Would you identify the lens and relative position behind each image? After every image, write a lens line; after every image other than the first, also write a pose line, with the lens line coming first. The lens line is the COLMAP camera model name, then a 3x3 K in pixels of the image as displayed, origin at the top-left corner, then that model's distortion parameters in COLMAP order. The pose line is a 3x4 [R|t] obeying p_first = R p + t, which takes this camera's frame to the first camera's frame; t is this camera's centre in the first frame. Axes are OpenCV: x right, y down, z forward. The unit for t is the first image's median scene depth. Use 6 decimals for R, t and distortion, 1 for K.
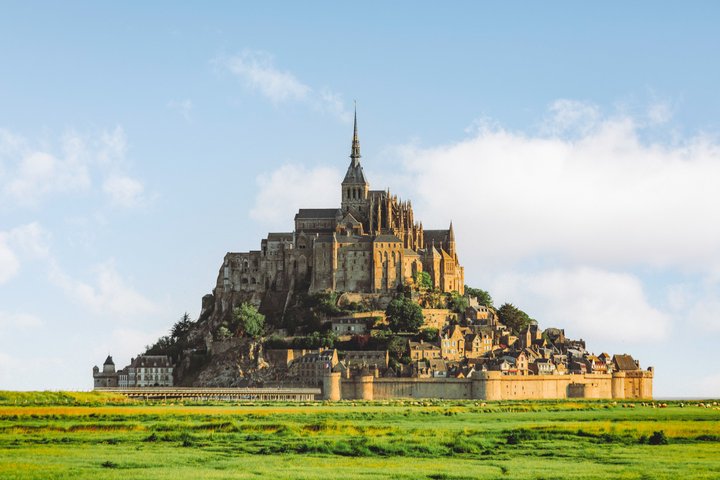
lens RADIAL K [[3126.9, 0, 360.0], [0, 3126.9, 240.0], [0, 0, 1]] dist [0.036734, -2.714589]
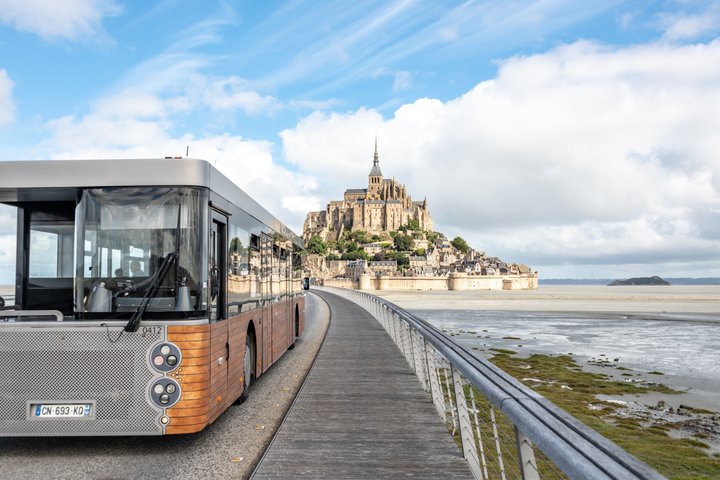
lens RADIAL K [[661.8, 0, 360.0], [0, 661.8, 240.0], [0, 0, 1]] dist [0.005759, 0.002417]
pose [[0.999931, -0.001474, -0.011670, -0.006799], [0.001288, 0.999872, -0.015961, 0.028658], [0.011692, 0.015945, 0.999805, 0.617168]]
